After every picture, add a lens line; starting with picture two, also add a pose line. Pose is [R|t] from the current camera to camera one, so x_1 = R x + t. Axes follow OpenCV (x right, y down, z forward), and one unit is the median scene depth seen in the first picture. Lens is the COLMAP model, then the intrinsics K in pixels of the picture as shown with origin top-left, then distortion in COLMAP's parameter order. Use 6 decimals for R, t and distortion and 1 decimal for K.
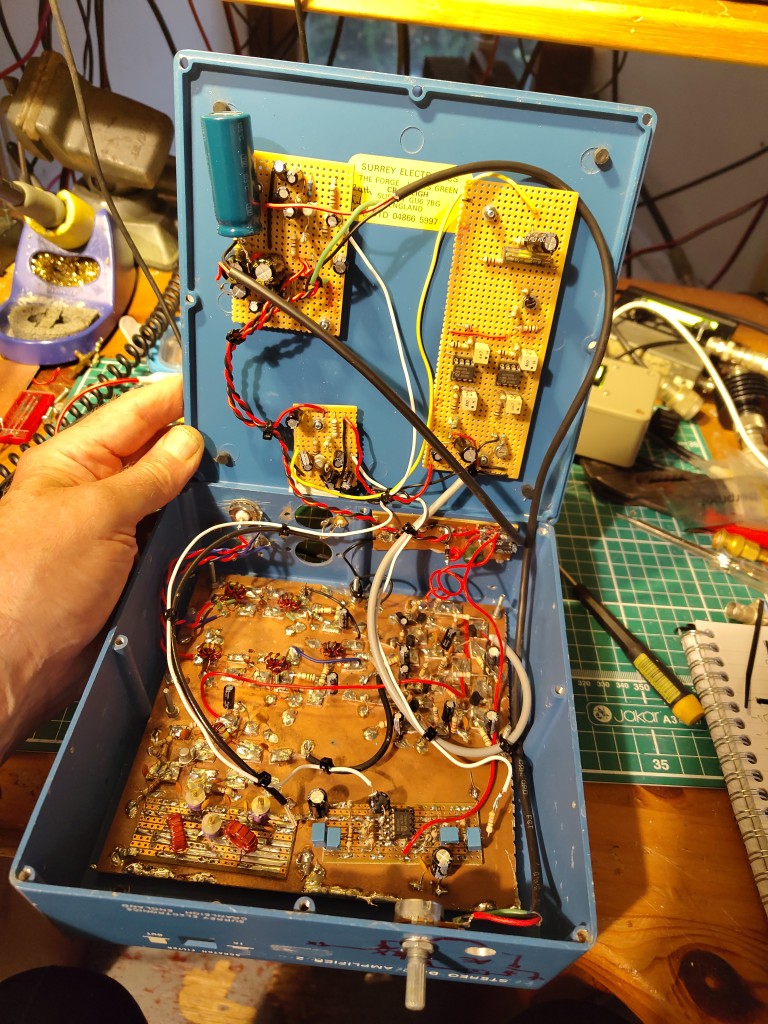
lens RADIAL K [[722.5, 0, 388.8], [0, 722.5, 514.9], [0, 0, 1]] dist [-0.006630, -0.013580]
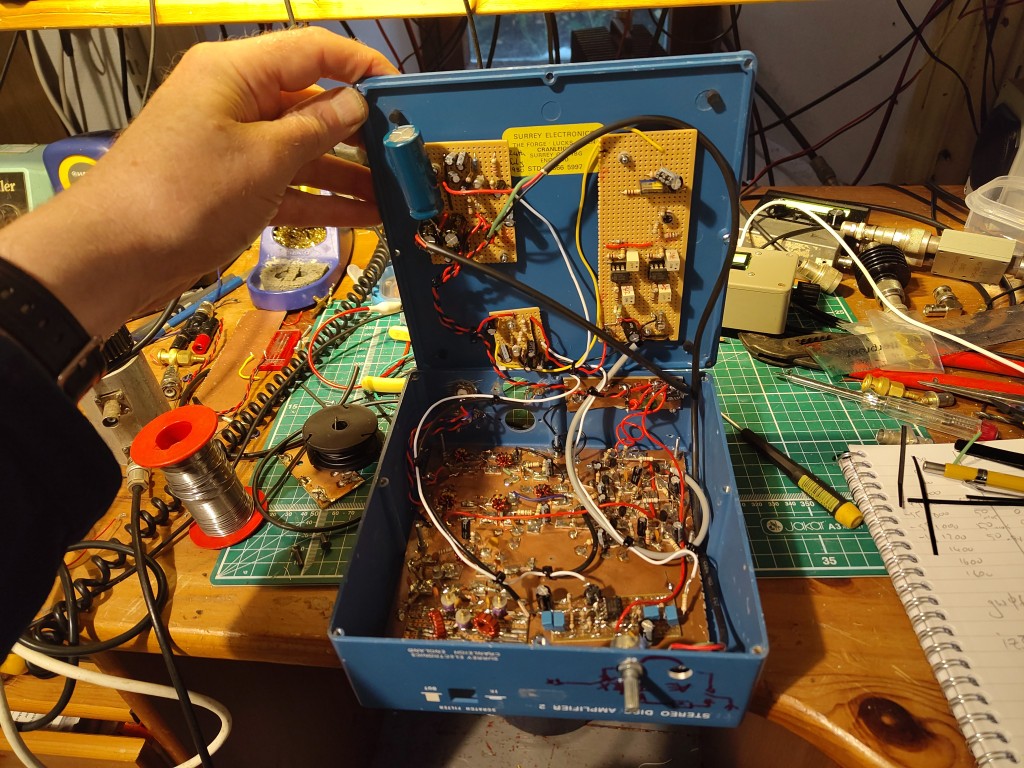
lens RADIAL K [[722.5, 0, 508.2], [0, 722.5, 381.7], [0, 0, 1]] dist [-0.006630, -0.013580]
pose [[0.989248, -0.109841, -0.096556, 0.002996], [0.097595, 0.987532, -0.123518, 0.146482], [0.108919, 0.112767, 0.987634, -0.249915]]
